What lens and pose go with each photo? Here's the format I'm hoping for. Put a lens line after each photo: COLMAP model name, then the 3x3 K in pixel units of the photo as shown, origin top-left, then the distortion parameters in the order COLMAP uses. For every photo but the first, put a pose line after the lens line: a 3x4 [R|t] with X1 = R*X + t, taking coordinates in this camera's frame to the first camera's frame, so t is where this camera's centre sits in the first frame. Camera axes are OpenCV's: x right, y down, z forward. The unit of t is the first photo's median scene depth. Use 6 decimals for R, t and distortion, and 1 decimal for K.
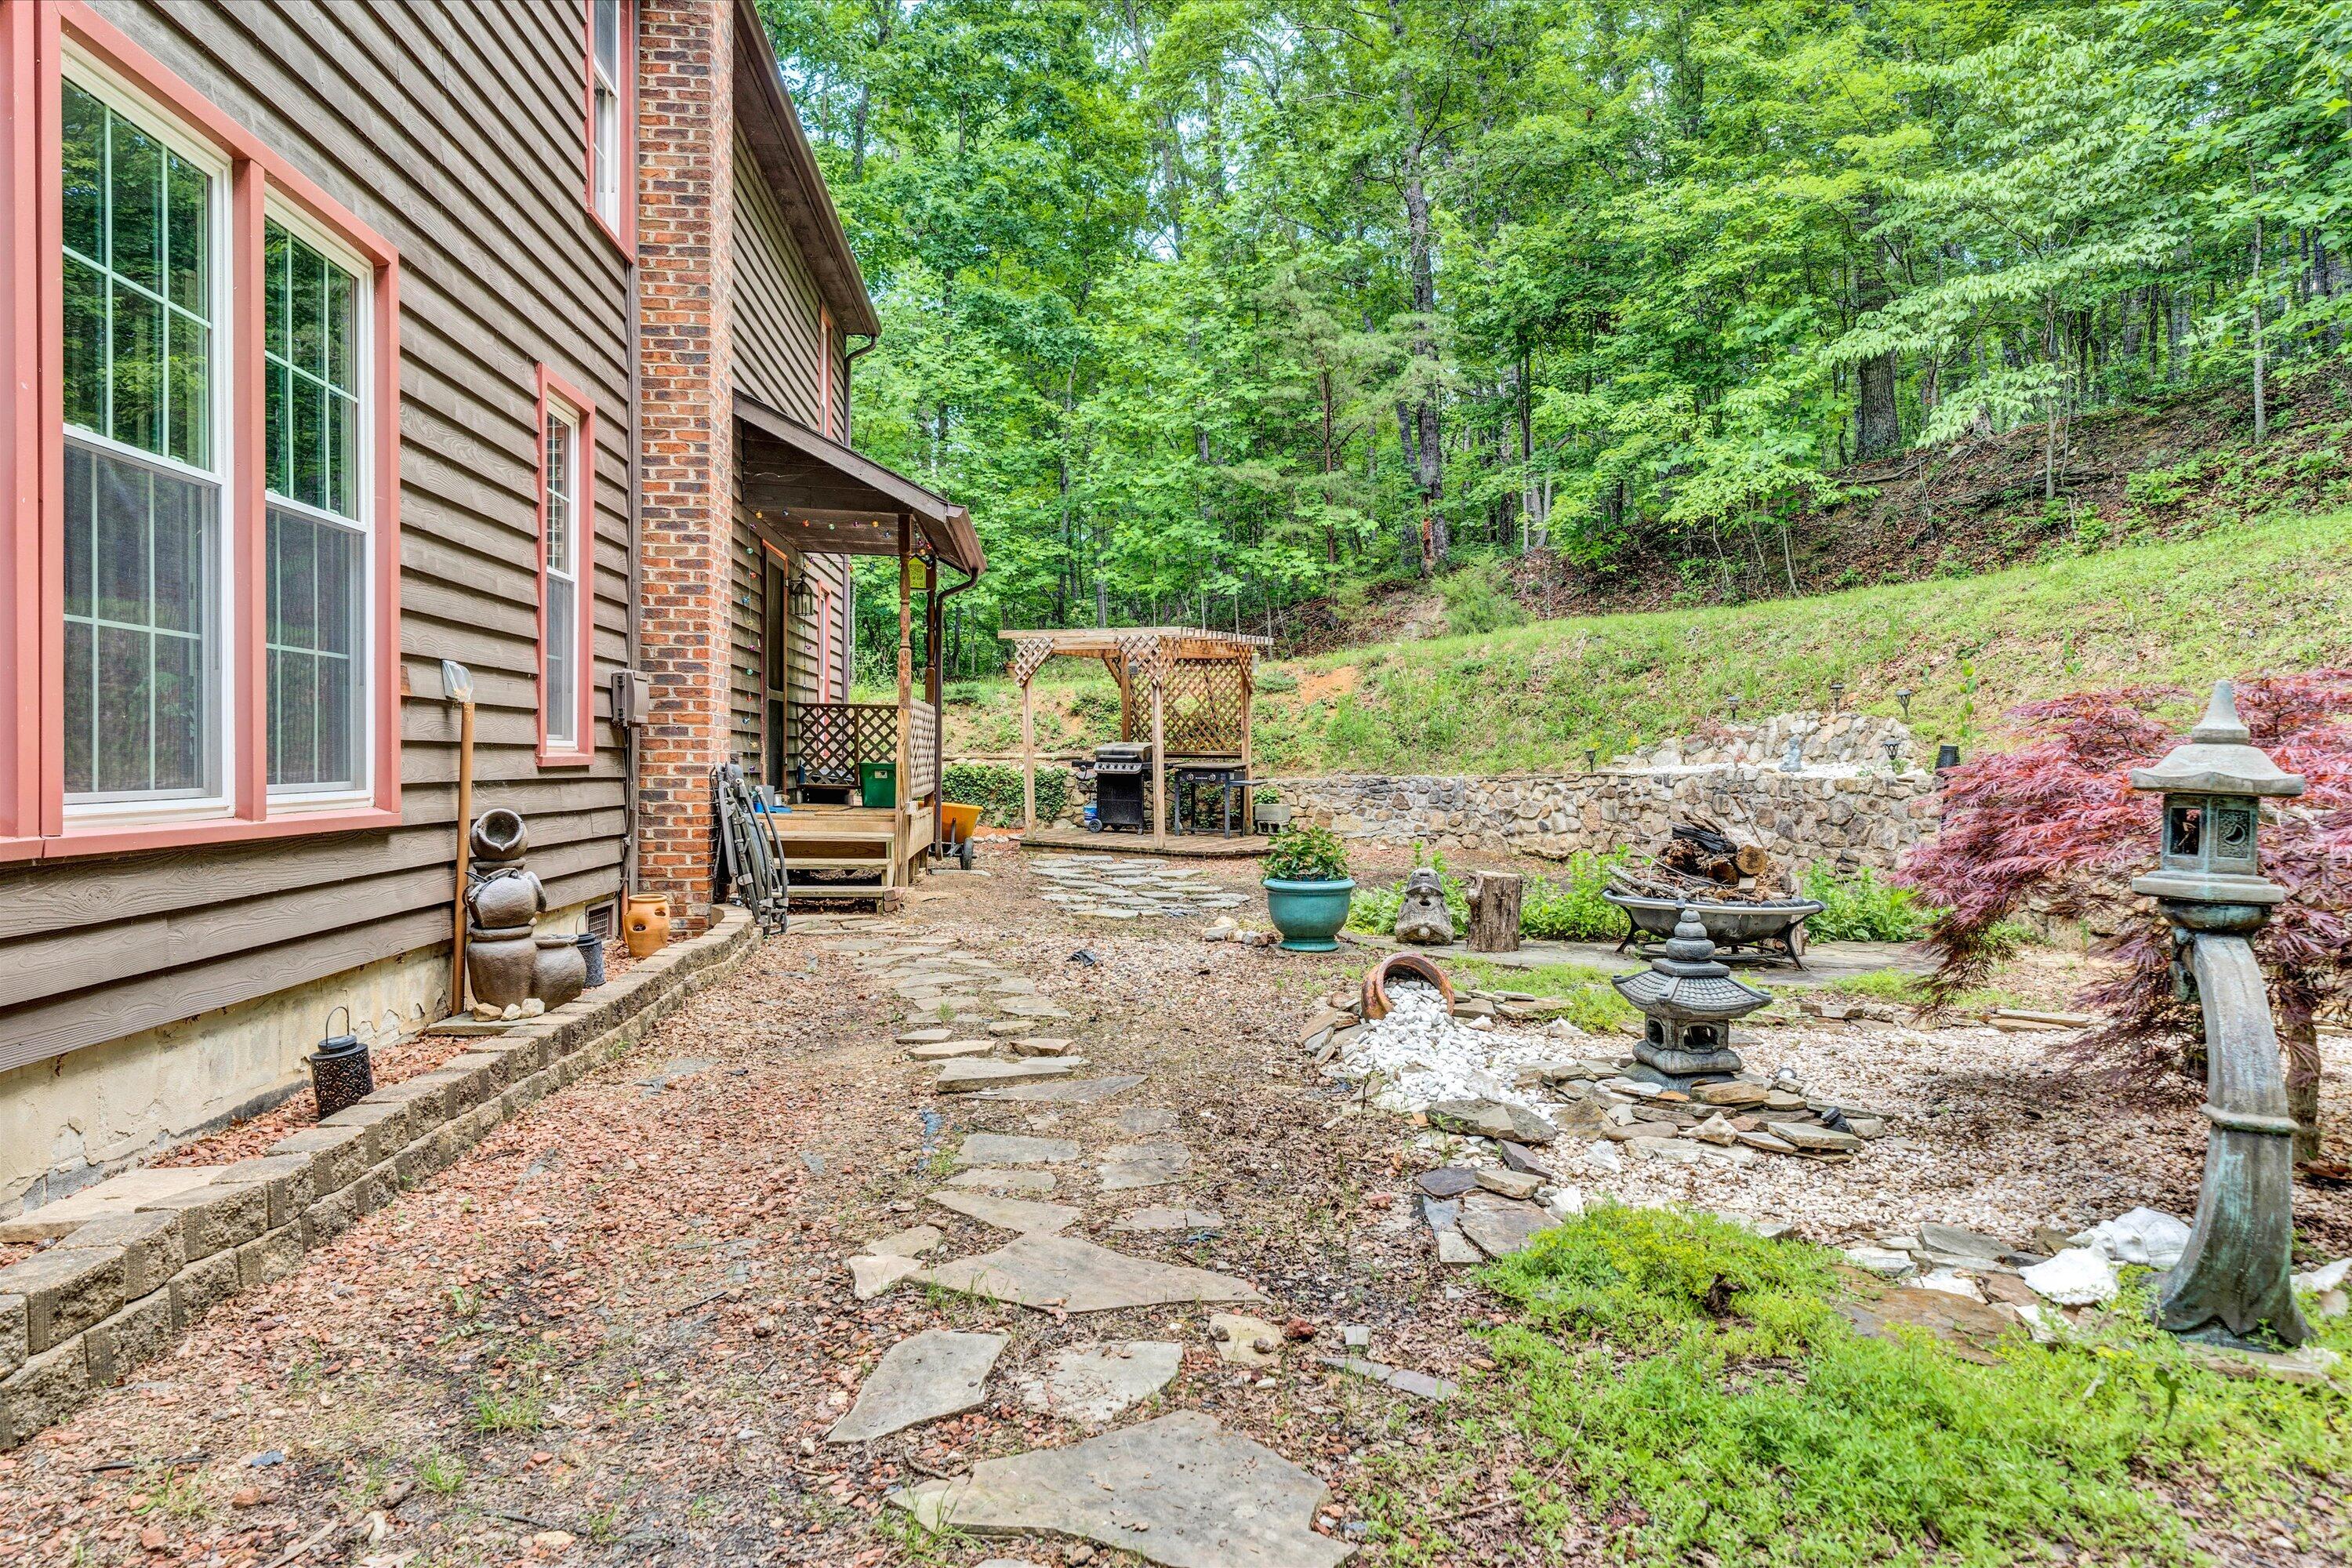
lens RADIAL K [[1430.3, 0, 1168.4], [0, 1430.3, 767.5], [0, 0, 1]] dist [0.001589, -0.001264]
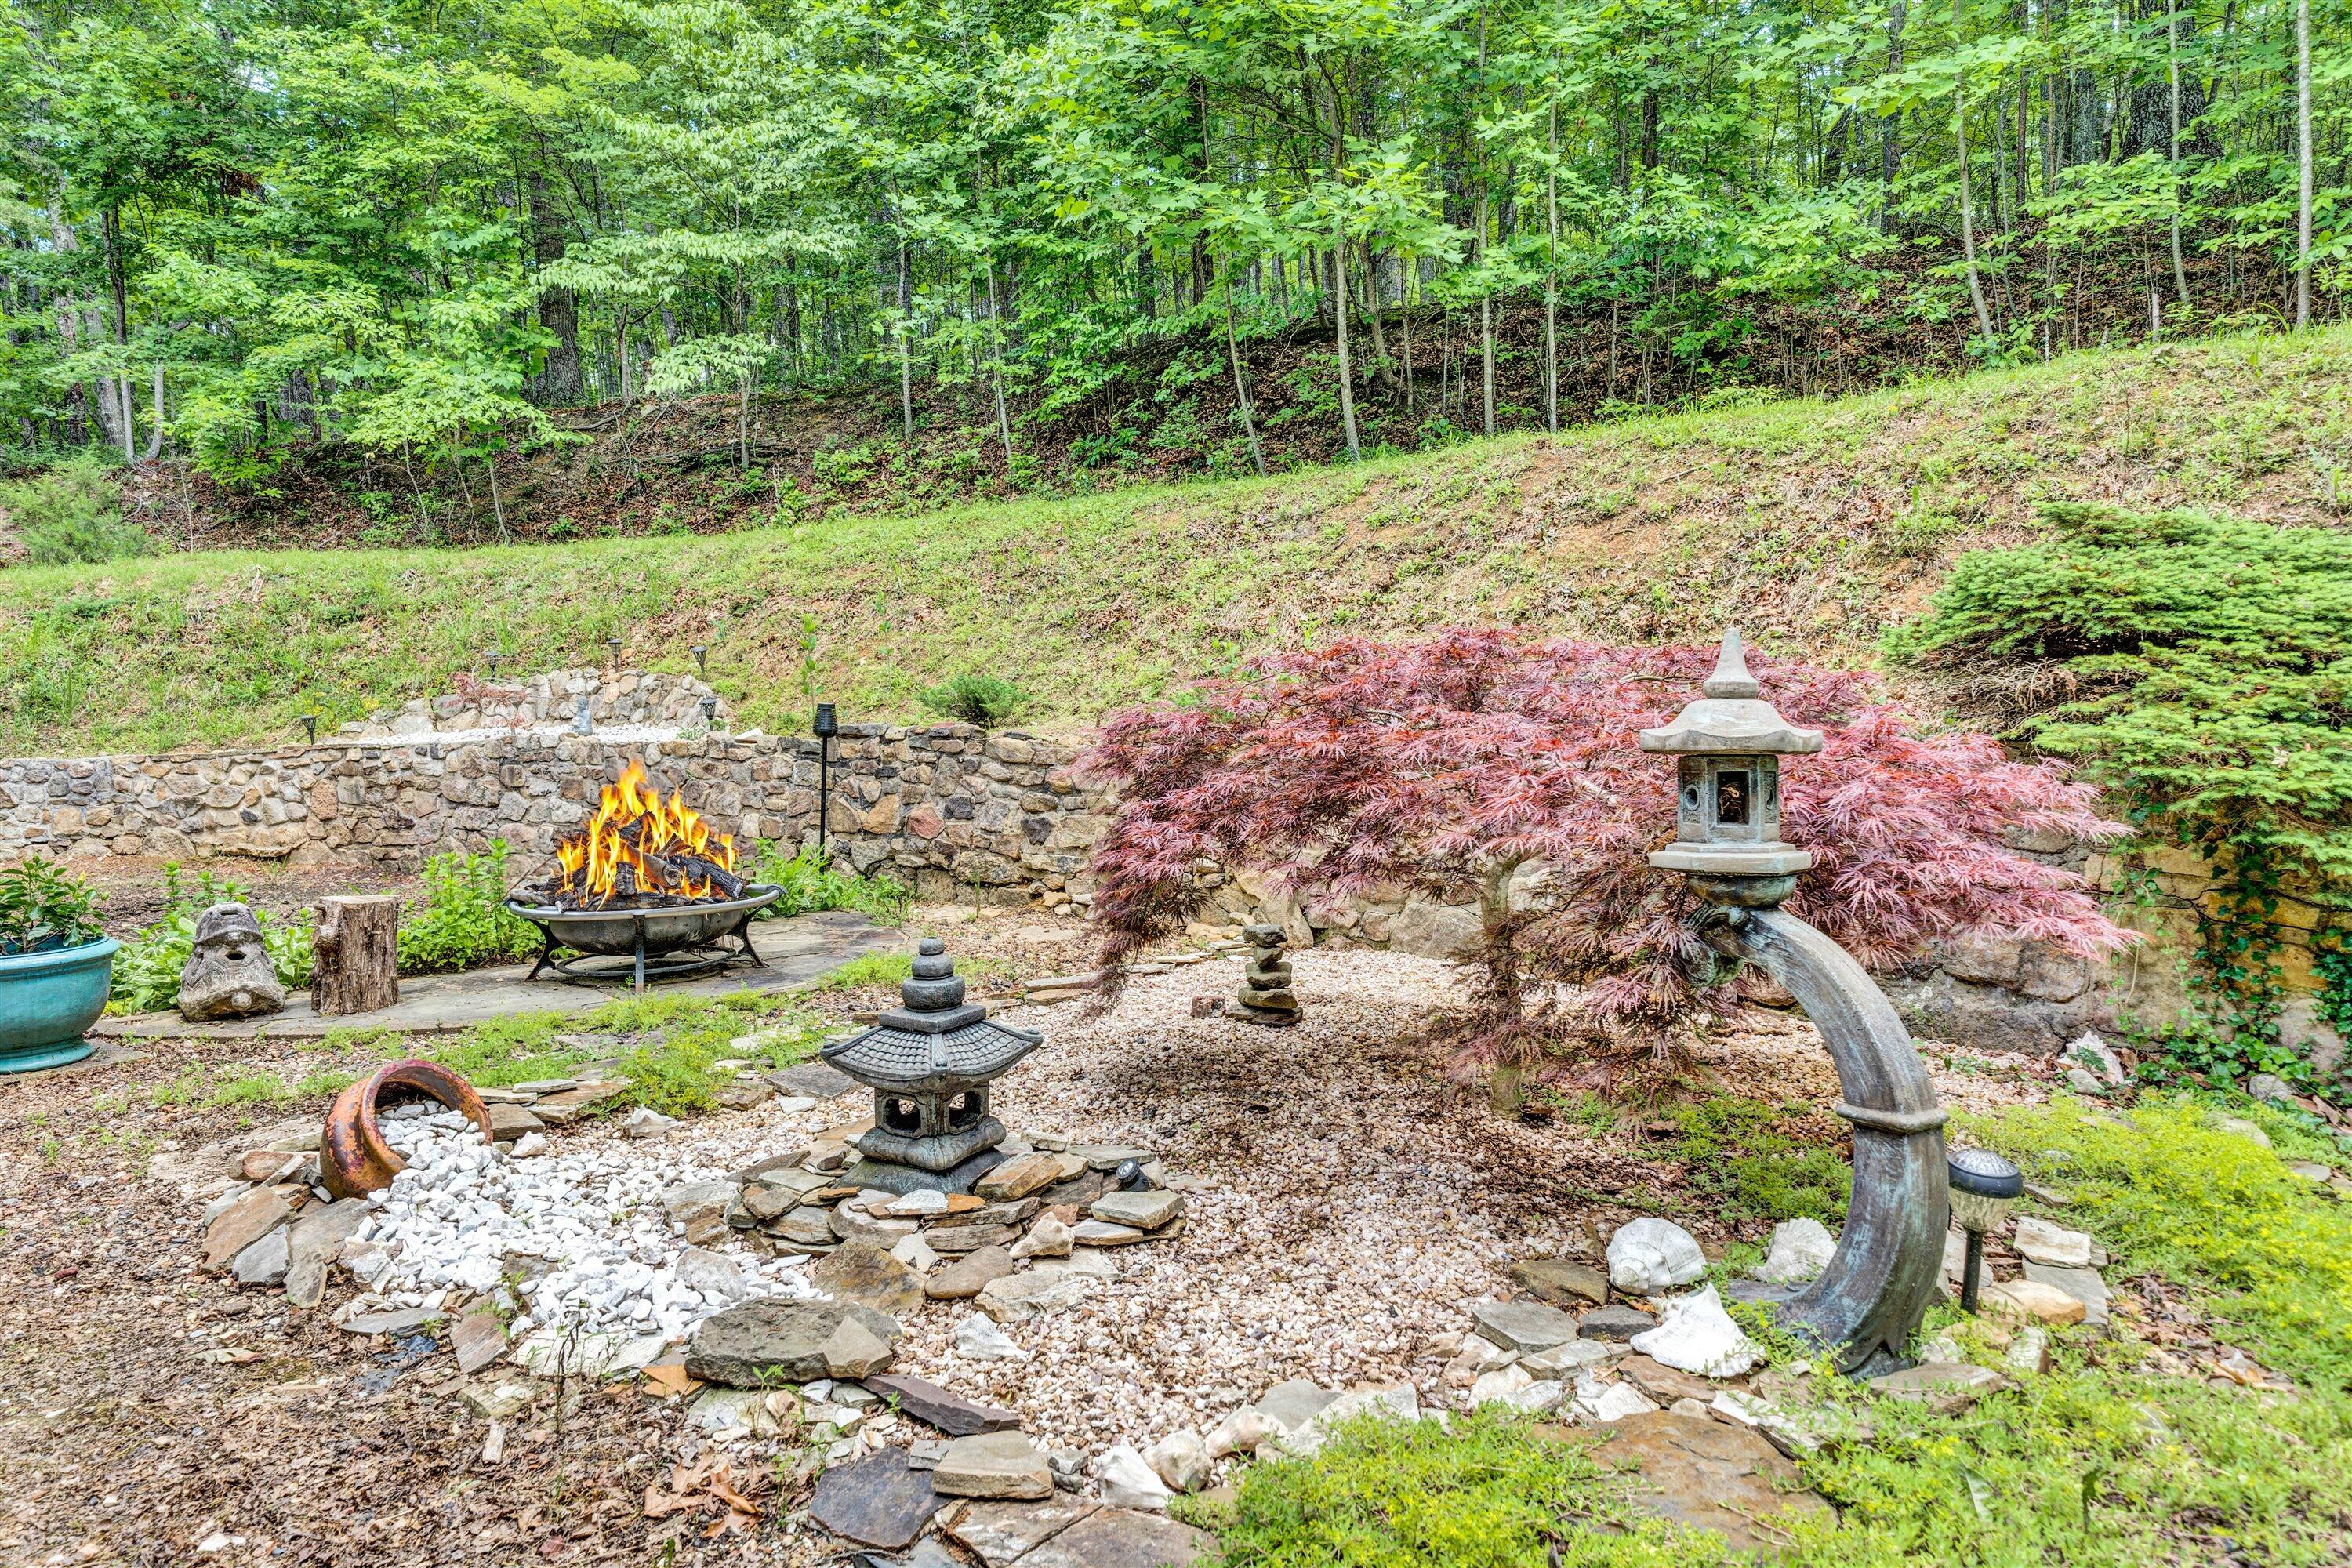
lens RADIAL K [[1420.1, 0, 1169.4], [0, 1420.1, 778.1], [0, 0, 1]] dist [-0.005025, 0.001914]
pose [[0.611070, -0.057923, 0.789454, -0.032899], [0.029108, 0.998289, 0.050715, -0.003666], [-0.791041, -0.008011, 0.611711, 0.122251]]
